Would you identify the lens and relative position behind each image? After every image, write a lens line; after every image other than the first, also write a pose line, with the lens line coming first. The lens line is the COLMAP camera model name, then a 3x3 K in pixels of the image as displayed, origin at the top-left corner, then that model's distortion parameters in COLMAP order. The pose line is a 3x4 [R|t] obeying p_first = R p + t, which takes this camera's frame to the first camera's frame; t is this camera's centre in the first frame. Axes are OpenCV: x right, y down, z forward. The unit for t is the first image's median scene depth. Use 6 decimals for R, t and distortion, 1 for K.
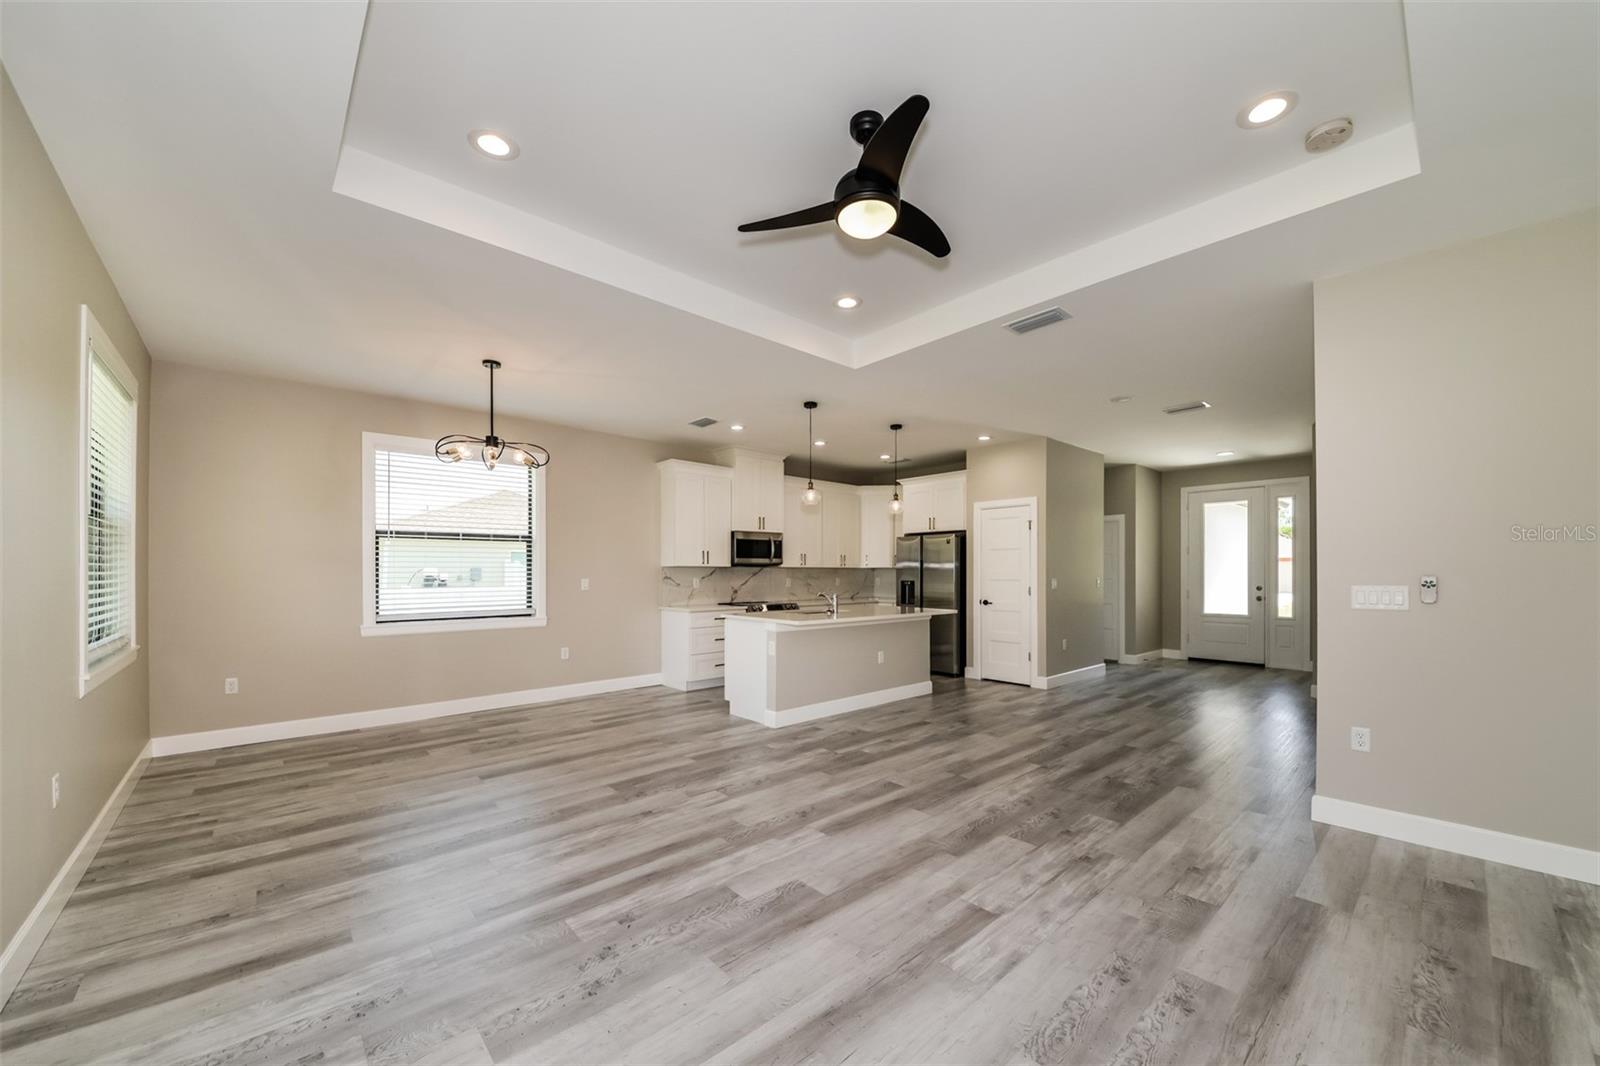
lens RADIAL K [[608.4, 0, 821.9], [0, 608.4, 570.7], [0, 0, 1]] dist [-0.000254, -0.000167]
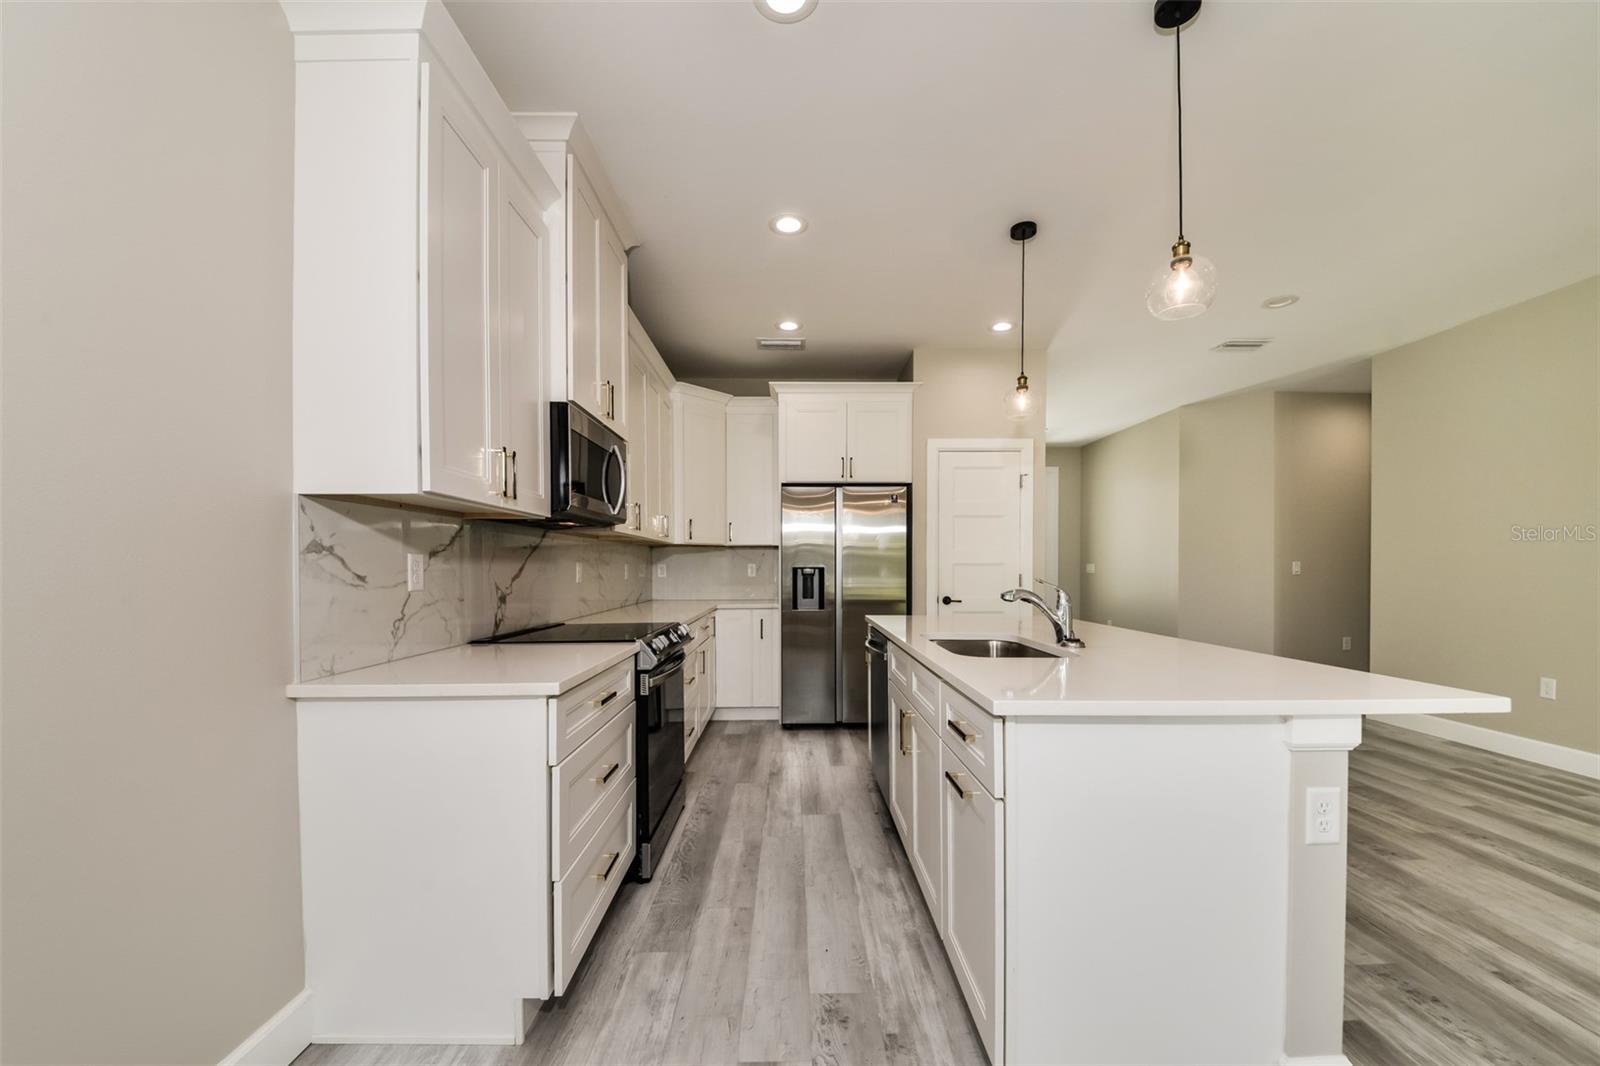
lens RADIAL K [[608.4, 0, 821.9], [0, 608.4, 570.7], [0, 0, 1]] dist [-0.000254, -0.000167]
pose [[0.664483, -0.006079, 0.747279, -0.274989], [-0.000085, 0.999966, 0.008210, 0.015915], [-0.747304, -0.005519, 0.664460, 0.658081]]
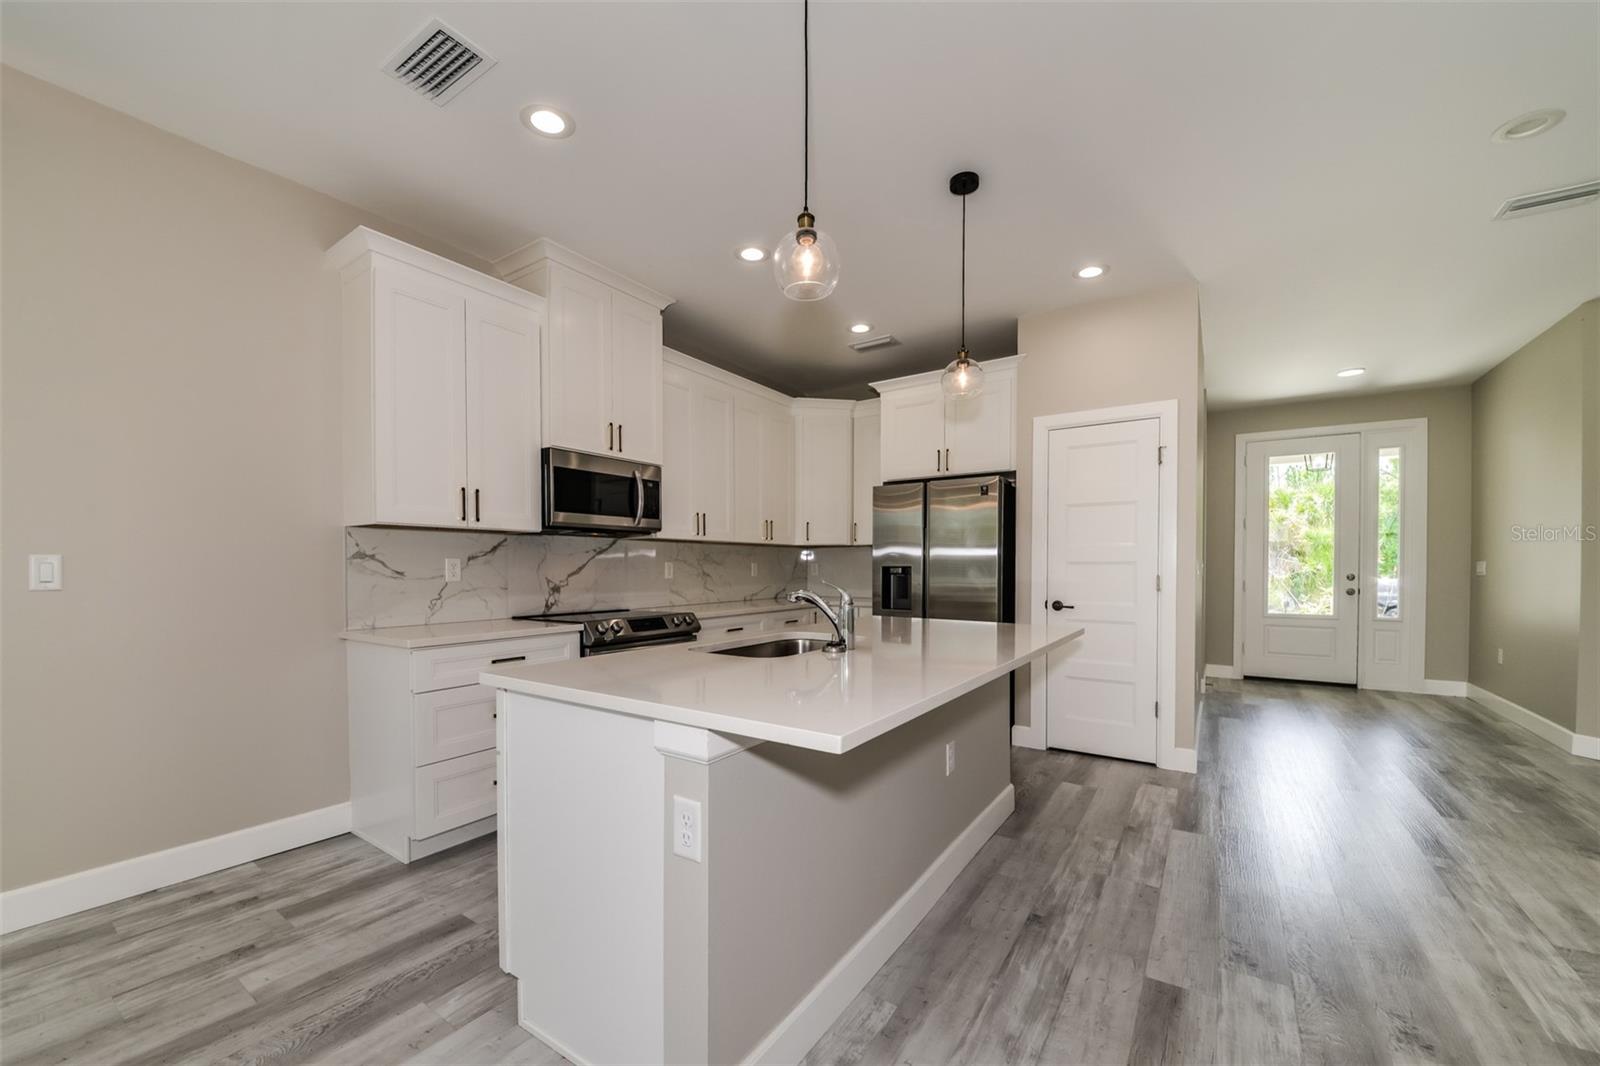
lens RADIAL K [[630.9, 0, 814.4], [0, 630.9, 574.0], [0, 0, 1]] dist [0.001625, -0.000005]
pose [[0.974143, -0.004642, 0.225884, -0.059729], [0.001247, 0.999884, 0.015171, 0.015396], [-0.225928, -0.014497, 0.974036, 0.495241]]
